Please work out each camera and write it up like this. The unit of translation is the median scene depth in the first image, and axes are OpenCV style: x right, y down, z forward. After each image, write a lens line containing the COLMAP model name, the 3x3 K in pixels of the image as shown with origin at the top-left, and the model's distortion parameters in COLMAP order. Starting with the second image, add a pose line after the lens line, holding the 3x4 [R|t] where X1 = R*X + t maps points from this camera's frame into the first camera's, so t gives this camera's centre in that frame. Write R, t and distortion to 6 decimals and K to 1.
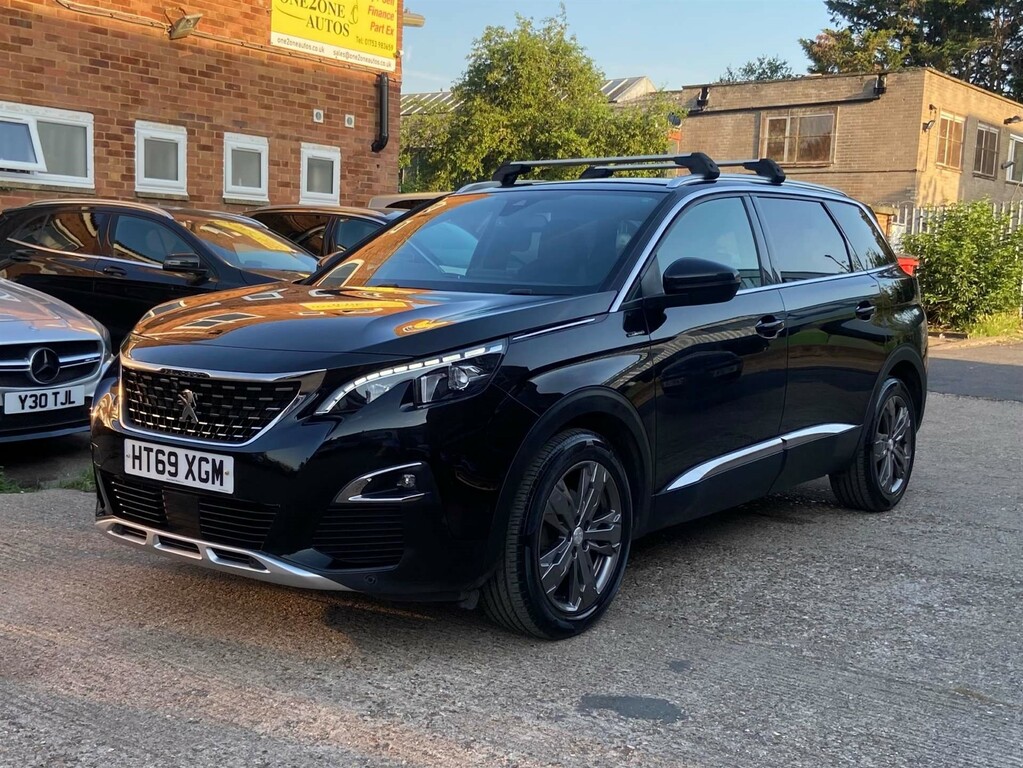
lens RADIAL K [[1227.2, 0, 499.8], [0, 1227.2, 398.5], [0, 0, 1]] dist [0.100191, -0.081309]
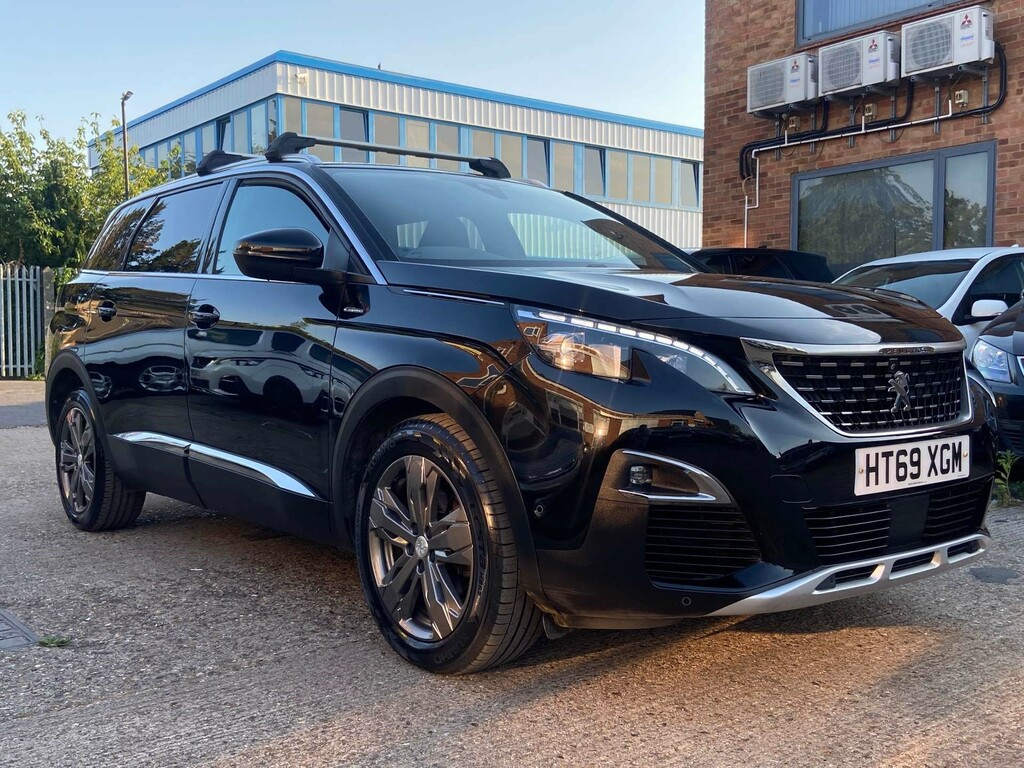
lens RADIAL K [[1052.5, 0, 523.3], [0, 1052.5, 379.3], [0, 0, 1]] dist [0.083320, -0.042433]
pose [[0.221653, -0.068052, 0.972748, -0.929365], [0.122128, 0.991644, 0.041546, -0.057859], [-0.967447, 0.109591, 0.228113, 1.008003]]
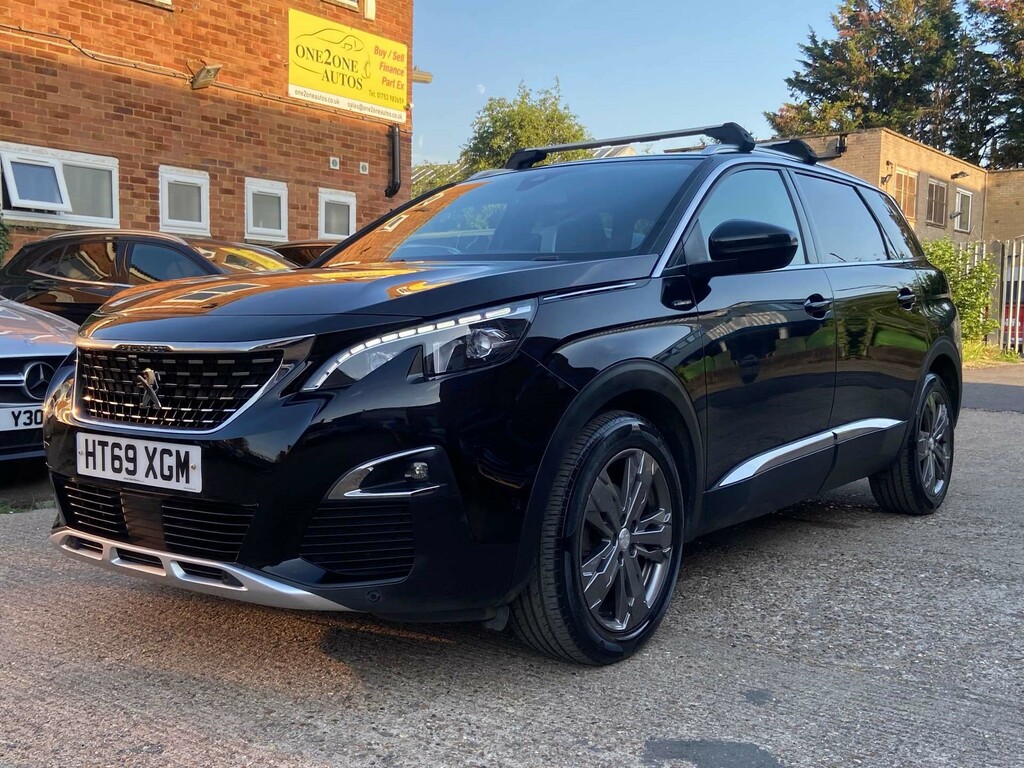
lens RADIAL K [[1070.1, 0, 507.7], [0, 1070.1, 393.5], [0, 0, 1]] dist [0.106600, -0.112477]
pose [[0.999788, -0.020215, 0.003793, -0.016067], [0.020355, 0.998931, -0.041503, 0.041099], [-0.002950, 0.041572, 0.999131, 0.262275]]
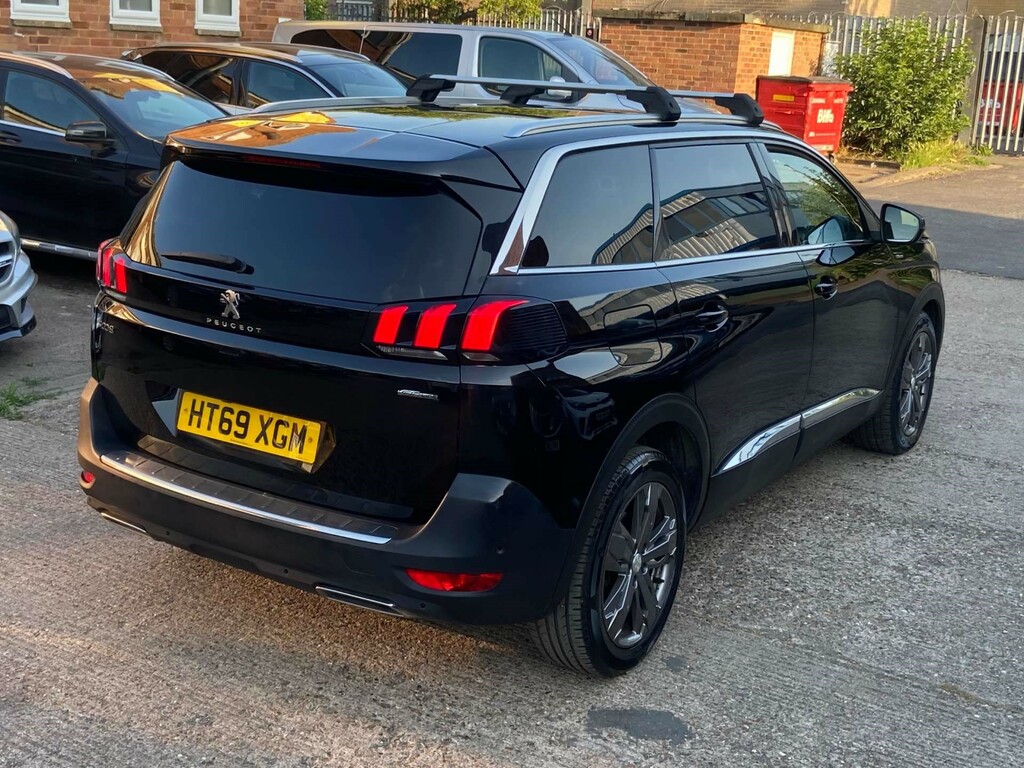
lens RADIAL K [[1331.0, 0, 508.1], [0, 1331.0, 320.8], [0, 0, 1]] dist [0.103777, -0.093755]
pose [[0.995831, -0.000348, 0.091219, -0.083744], [-0.008877, 0.994877, 0.100701, -0.157579], [-0.090787, -0.101091, 0.990726, -0.039764]]
